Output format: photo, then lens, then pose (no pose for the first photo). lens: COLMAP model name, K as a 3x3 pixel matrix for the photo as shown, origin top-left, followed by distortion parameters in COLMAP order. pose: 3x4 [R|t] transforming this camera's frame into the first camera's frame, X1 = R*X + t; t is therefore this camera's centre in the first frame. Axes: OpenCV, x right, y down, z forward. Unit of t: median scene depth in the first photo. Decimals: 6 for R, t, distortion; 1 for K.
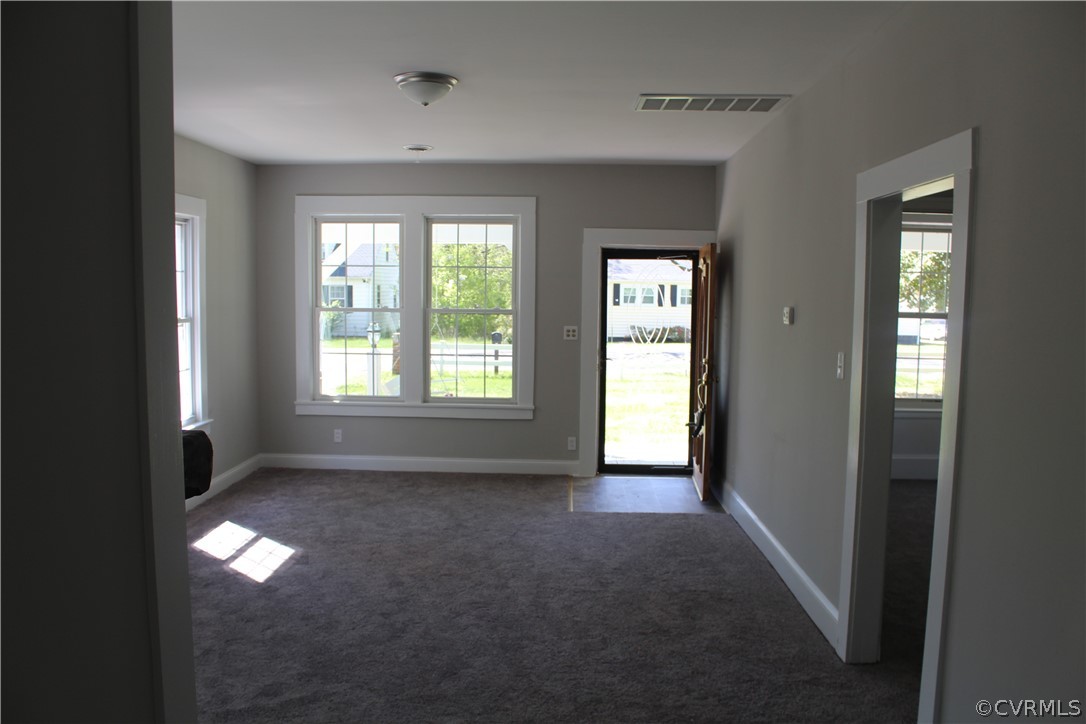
lens RADIAL K [[891.1, 0, 544.9], [0, 891.1, 358.6], [0, 0, 1]] dist [-0.129222, 0.023517]
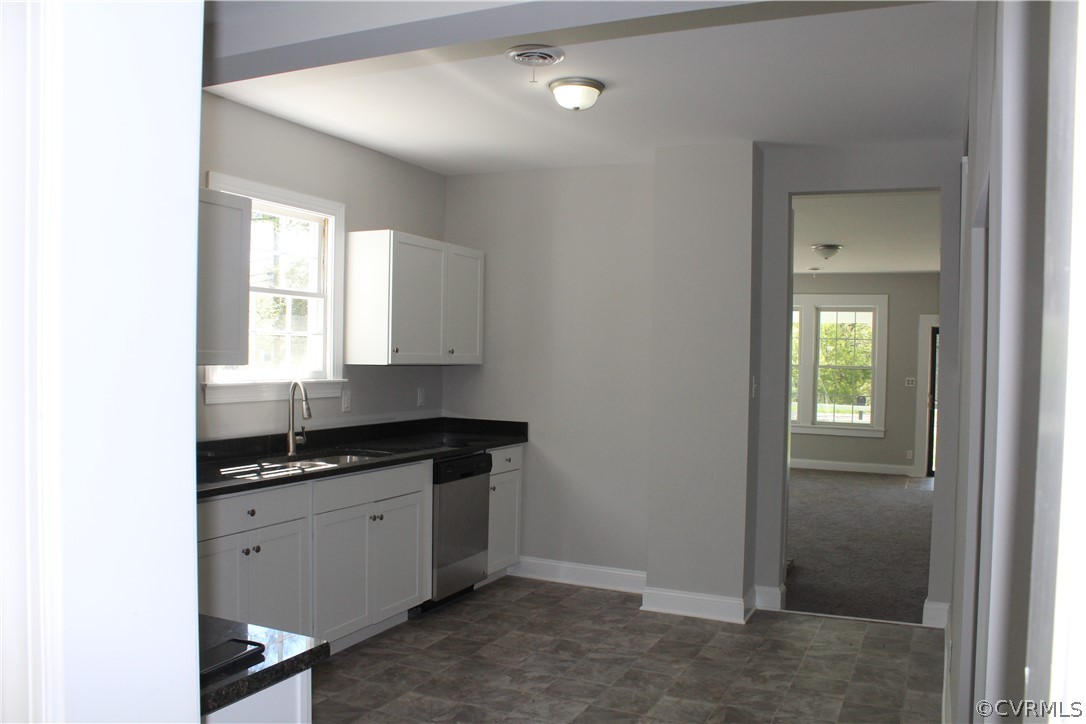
lens RADIAL K [[891.1, 0, 547.7], [0, 891.1, 364.4], [0, 0, 1]] dist [-0.129222, 0.023517]
pose [[0.921519, 0.014619, -0.388059, 0.035538], [-0.042974, 0.996993, -0.064492, 0.064390], [0.385949, 0.076107, 0.919375, -0.623792]]
